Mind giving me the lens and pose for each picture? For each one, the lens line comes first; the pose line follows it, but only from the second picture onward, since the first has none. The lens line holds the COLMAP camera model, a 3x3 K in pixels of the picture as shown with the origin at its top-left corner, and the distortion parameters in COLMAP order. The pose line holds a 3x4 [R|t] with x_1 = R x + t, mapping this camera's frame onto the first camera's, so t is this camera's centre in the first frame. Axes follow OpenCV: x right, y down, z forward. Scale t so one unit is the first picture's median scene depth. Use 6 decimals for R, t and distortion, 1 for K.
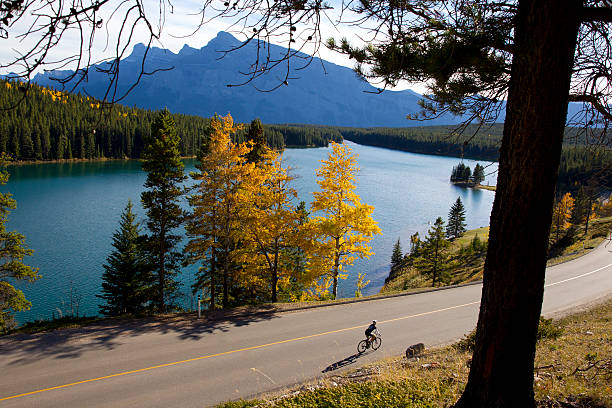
lens RADIAL K [[552.0, 0, 300.3], [0, 552.0, 203.3], [0, 0, 1]] dist [-0.101004, 0.053242]
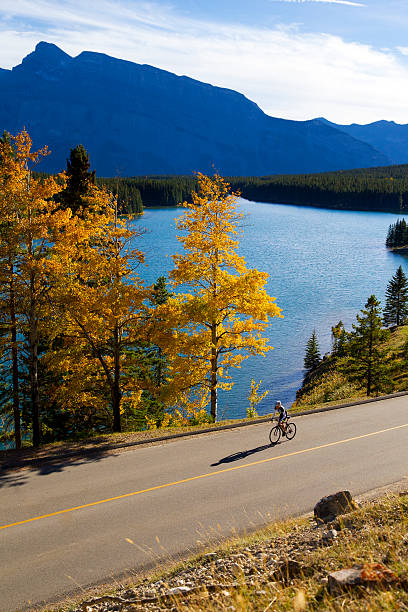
lens RADIAL K [[796.0, 0, 201.2], [0, 796.0, 307.3], [0, 0, 1]] dist [0.002652, 0.000000]
pose [[0.998134, -0.048991, 0.036435, 0.020451], [0.048203, 0.998591, 0.022212, 0.019560], [-0.037472, -0.020415, 0.999089, 0.081599]]
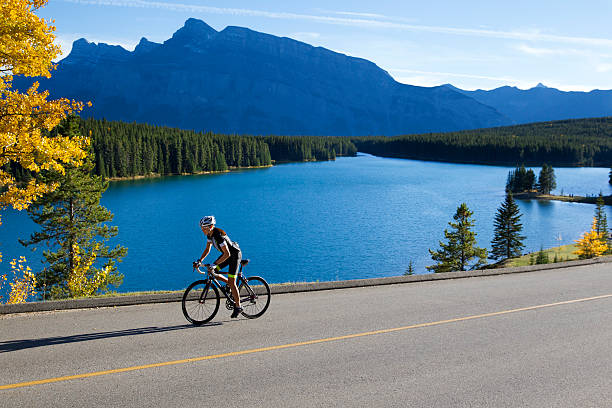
lens RADIAL K [[744.9, 0, 317.5], [0, 744.9, 190.1], [0, 0, 1]] dist [0.039239, 0.000000]
pose [[0.998775, -0.047753, 0.012930, 0.239823], [0.048601, 0.995917, -0.076074, 0.141863], [-0.009245, 0.076609, 0.997018, 0.625452]]
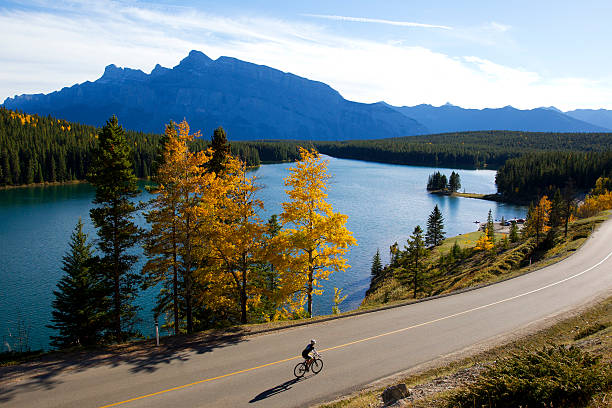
lens RADIAL K [[552.0, 0, 300.7], [0, 552.0, 205.1], [0, 0, 1]] dist [-0.101004, 0.053242]
pose [[0.998335, -0.041112, 0.040449, 0.016596], [0.042090, 0.998834, -0.023624, 0.006627], [-0.039431, 0.025287, 0.998902, 0.066808]]
